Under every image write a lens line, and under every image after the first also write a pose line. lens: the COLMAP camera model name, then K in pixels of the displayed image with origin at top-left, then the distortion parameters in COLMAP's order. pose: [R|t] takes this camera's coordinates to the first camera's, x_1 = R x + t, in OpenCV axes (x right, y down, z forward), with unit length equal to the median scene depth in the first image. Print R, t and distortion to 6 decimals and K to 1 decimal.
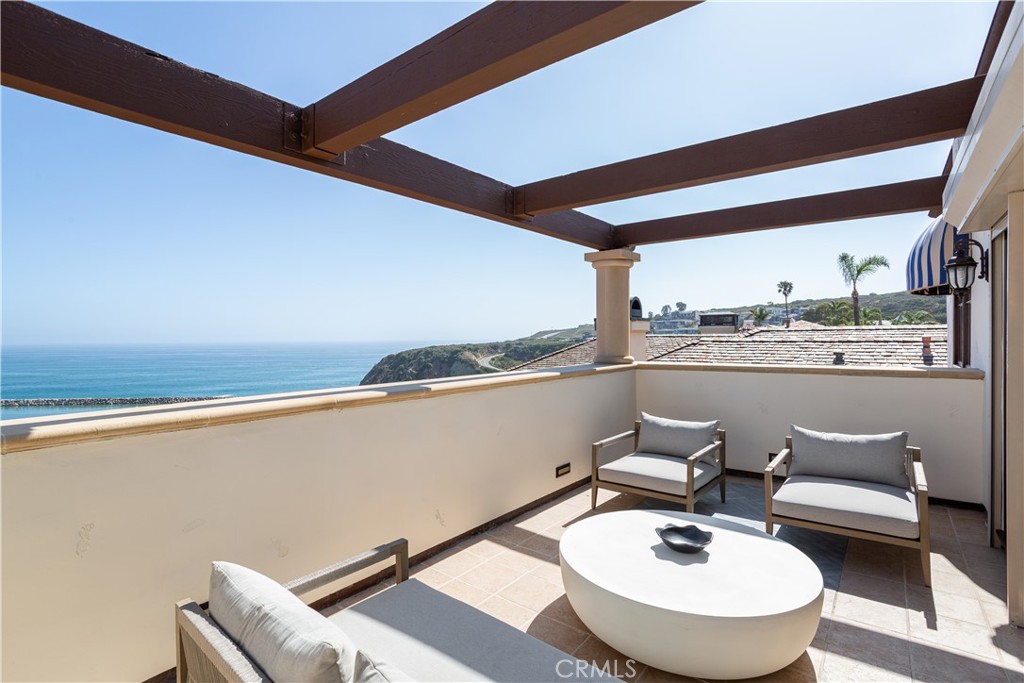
lens RADIAL K [[493.4, 0, 512.0], [0, 493.4, 345.5], [0, 0, 1]] dist [0.003883, 0.002437]
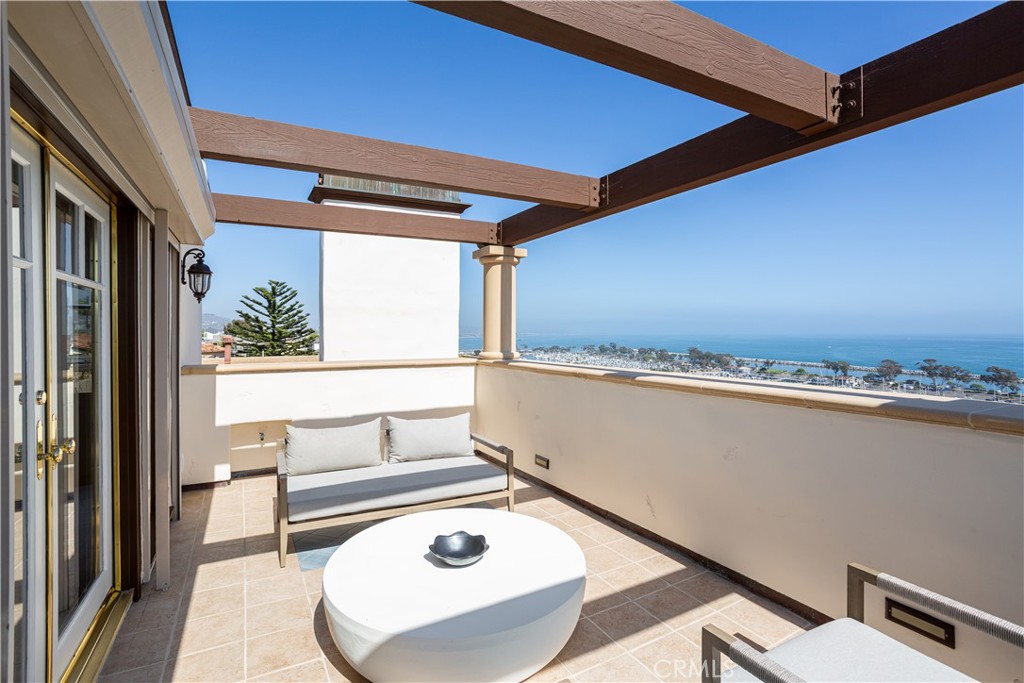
lens RADIAL K [[493.4, 0, 509.9], [0, 493.4, 331.9], [0, 0, 1]] dist [0.003883, 0.002437]
pose [[-0.398837, 0.016650, -0.916871, 0.902027], [0.005475, 0.999861, 0.015775, -0.029960], [0.917005, 0.001272, -0.398873, 1.136217]]
